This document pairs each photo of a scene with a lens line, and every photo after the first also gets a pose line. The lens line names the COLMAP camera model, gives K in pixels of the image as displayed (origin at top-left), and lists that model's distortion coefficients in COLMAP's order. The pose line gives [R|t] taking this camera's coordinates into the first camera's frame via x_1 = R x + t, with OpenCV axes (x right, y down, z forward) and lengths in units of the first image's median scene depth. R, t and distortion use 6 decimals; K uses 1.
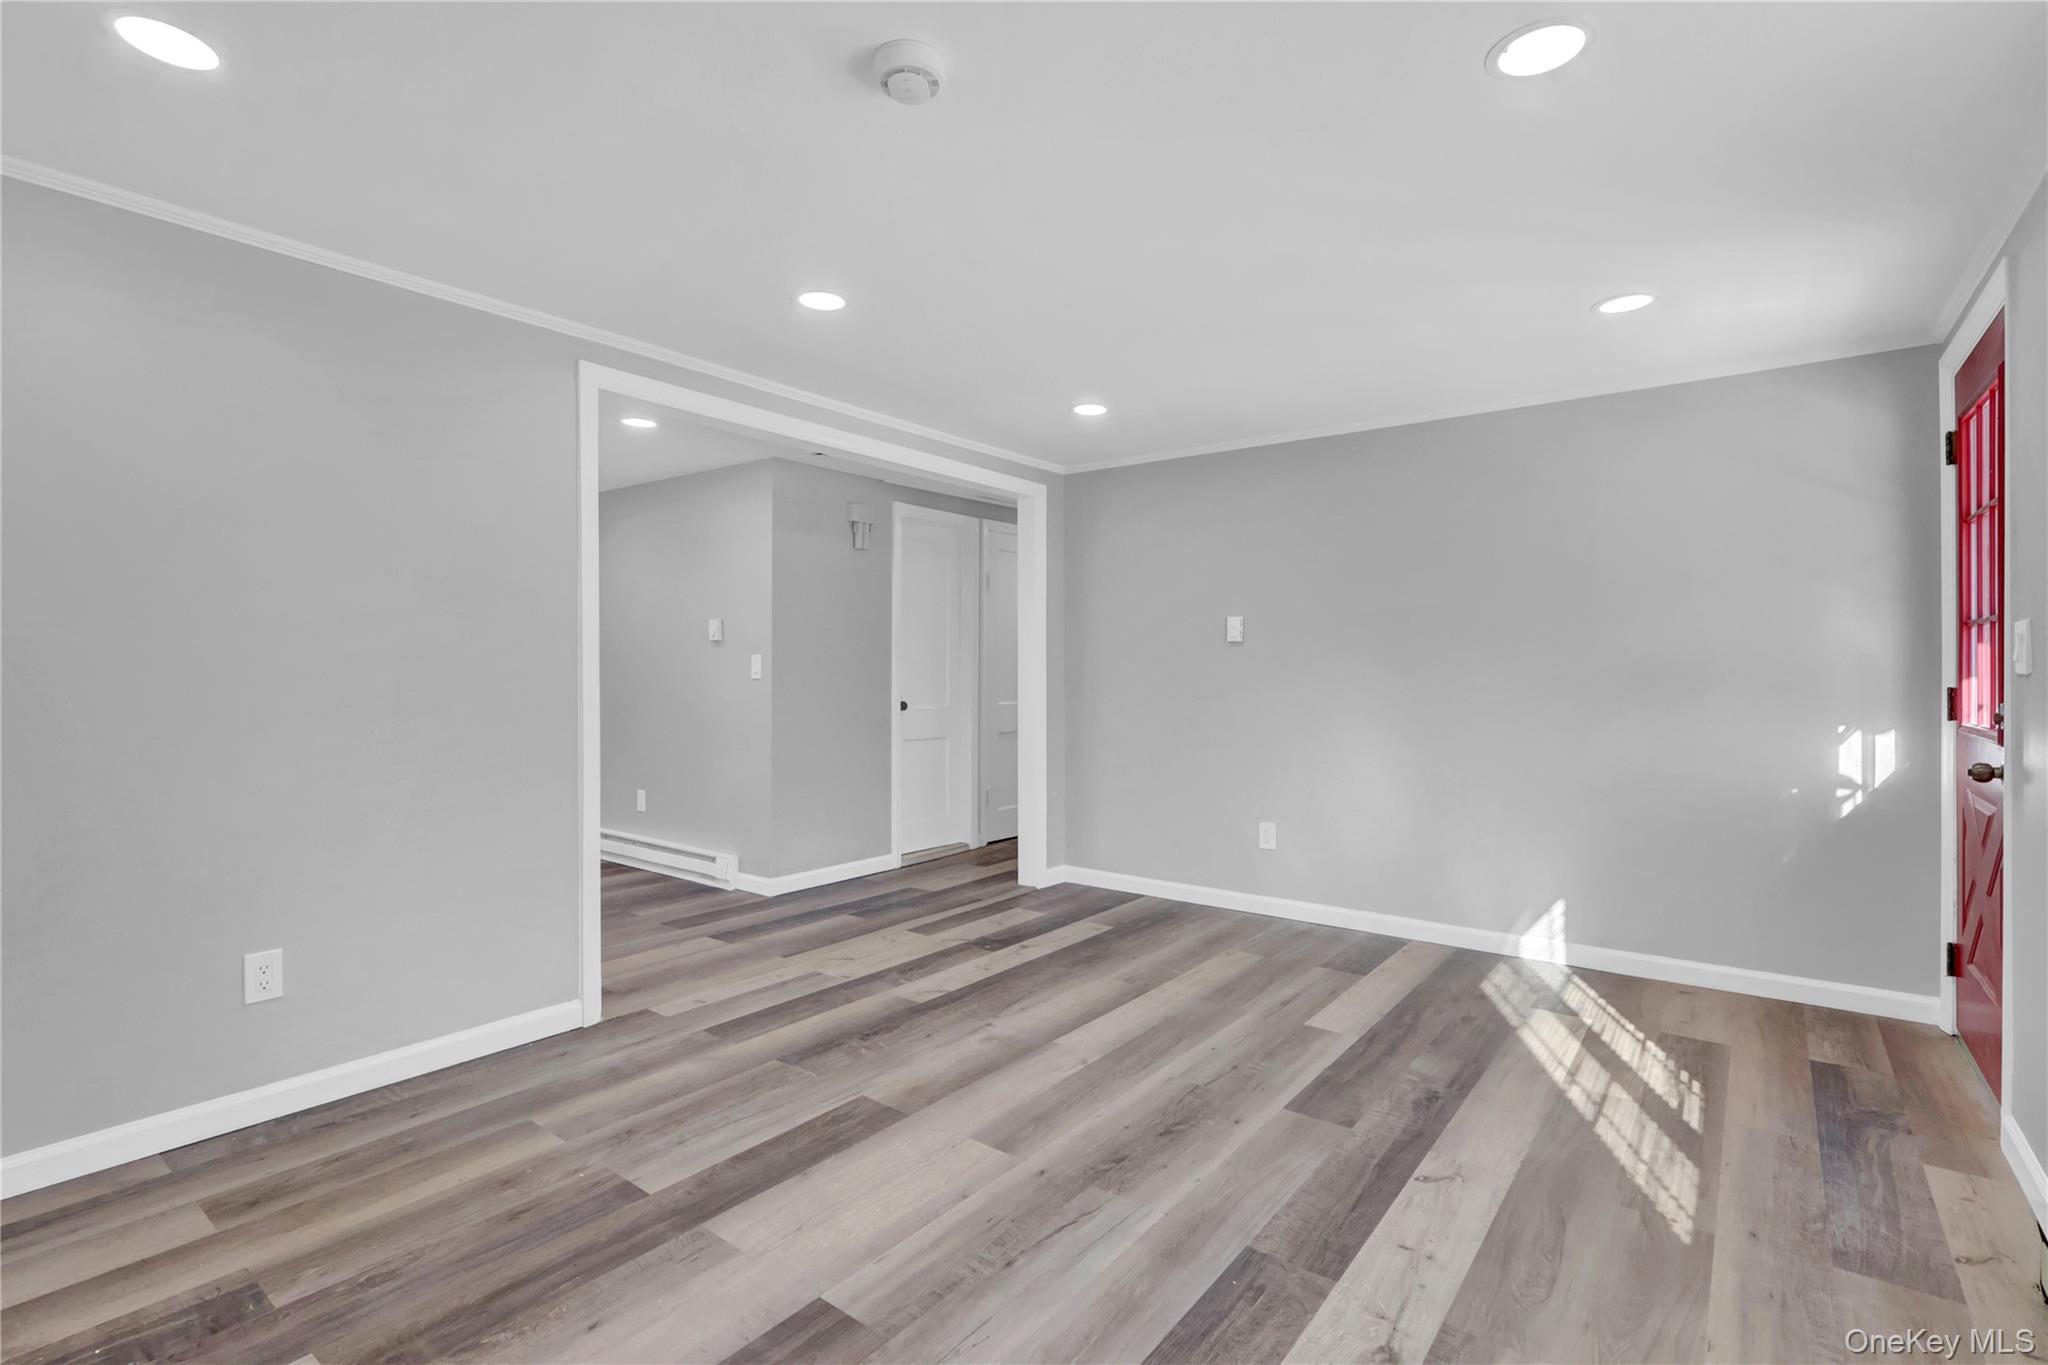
lens RADIAL K [[969.5, 0, 1021.4], [0, 969.5, 678.6], [0, 0, 1]] dist [0.003757, 0.001883]
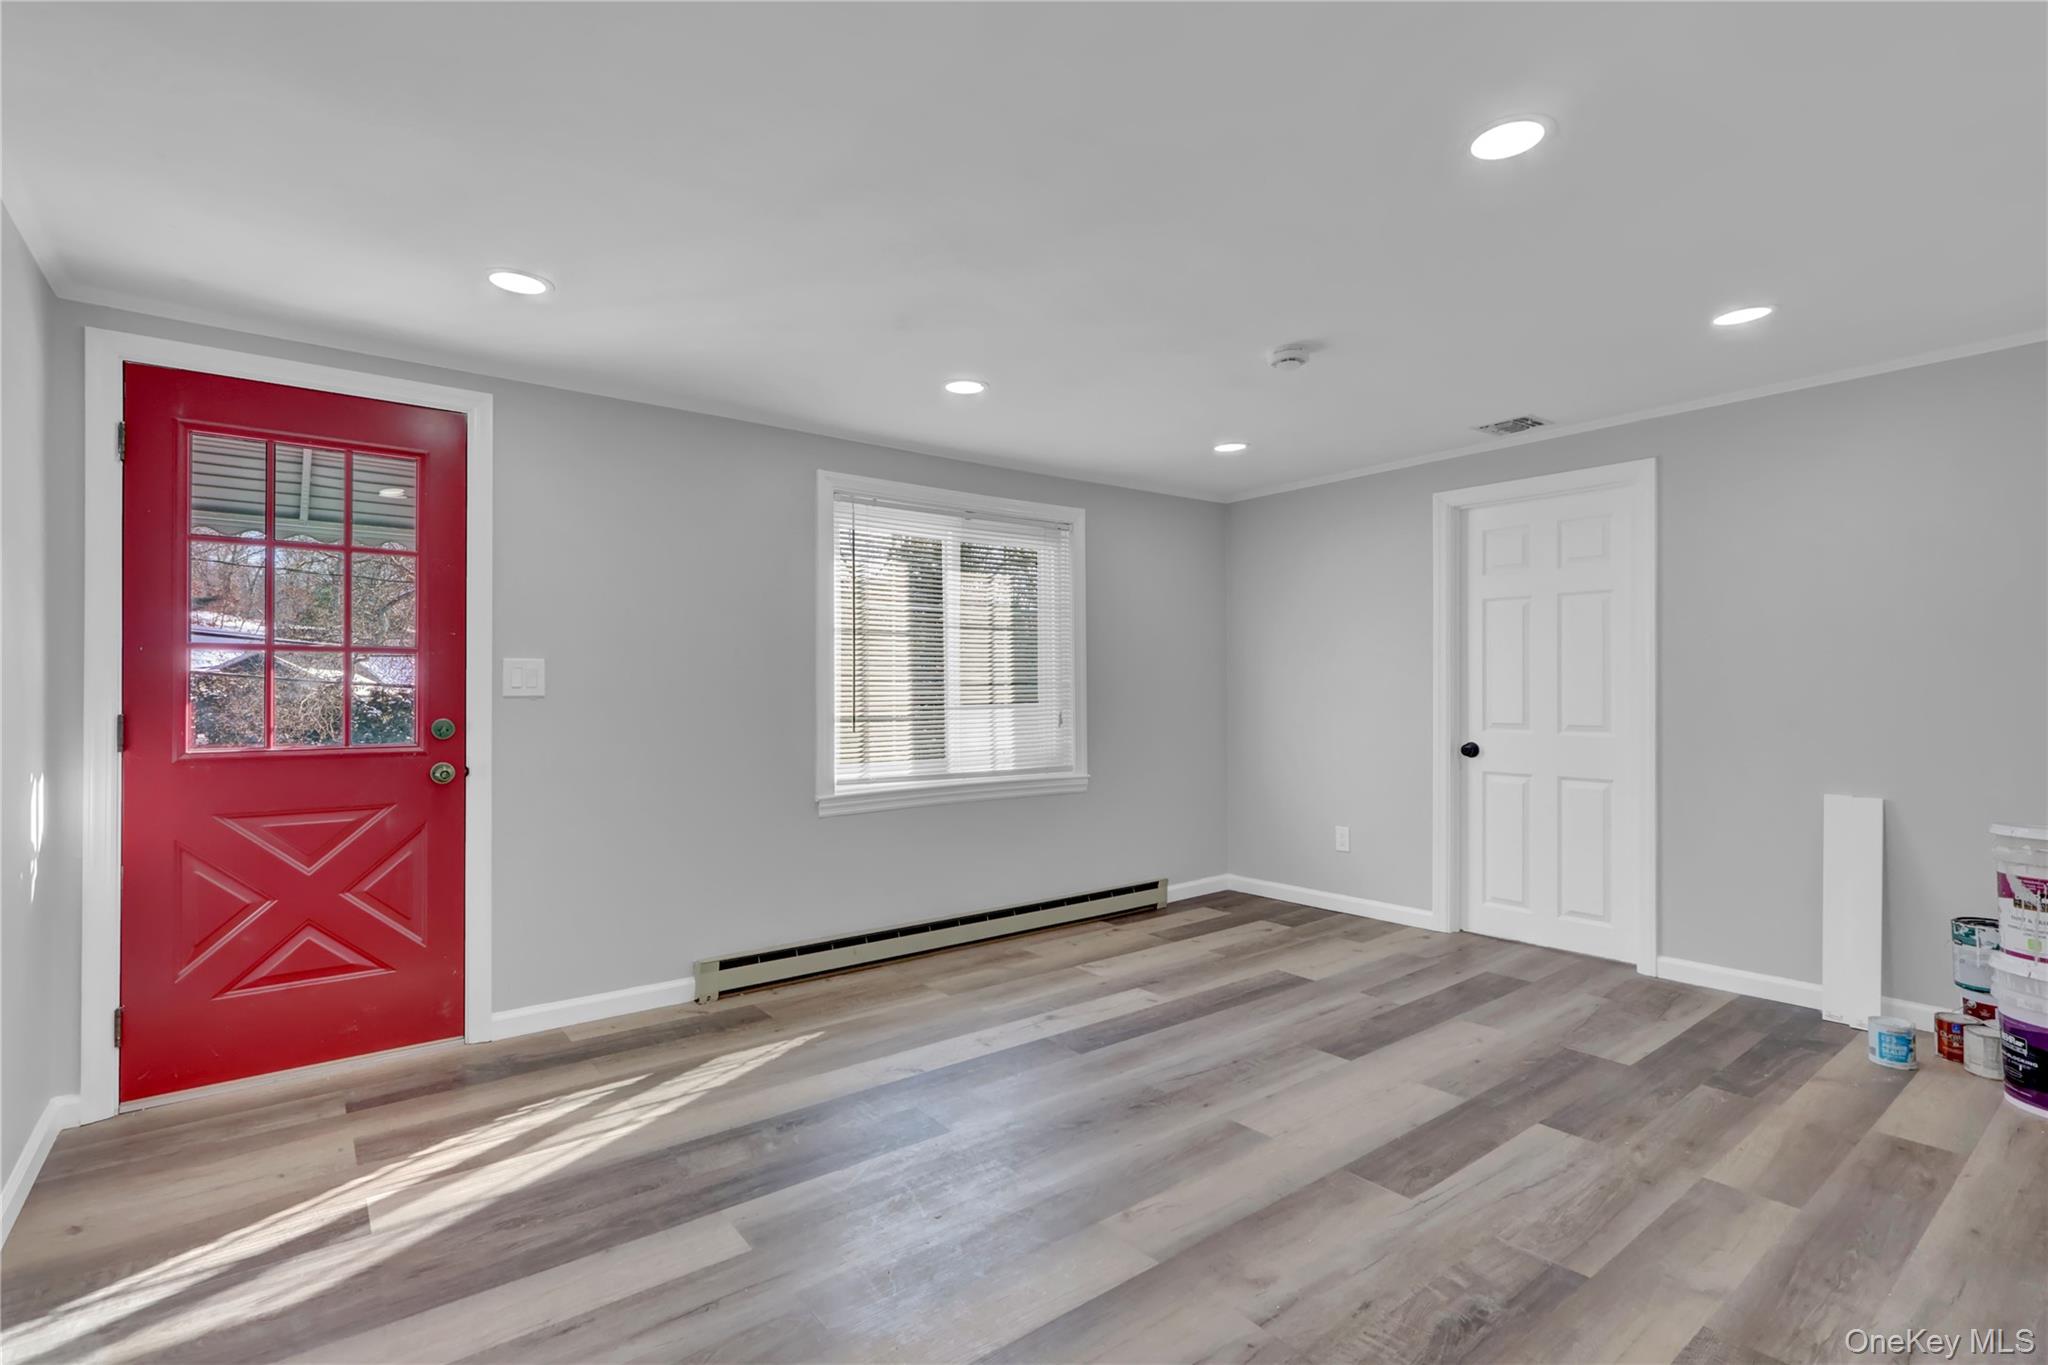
lens RADIAL K [[969.5, 0, 1018.8], [0, 969.5, 683.3], [0, 0, 1]] dist [0.003757, 0.001883]
pose [[-0.970128, 0.005139, 0.242541, -0.043942], [0.005126, 0.999987, -0.000684, -0.017266], [-0.242541, 0.000579, -0.970141, 2.004827]]
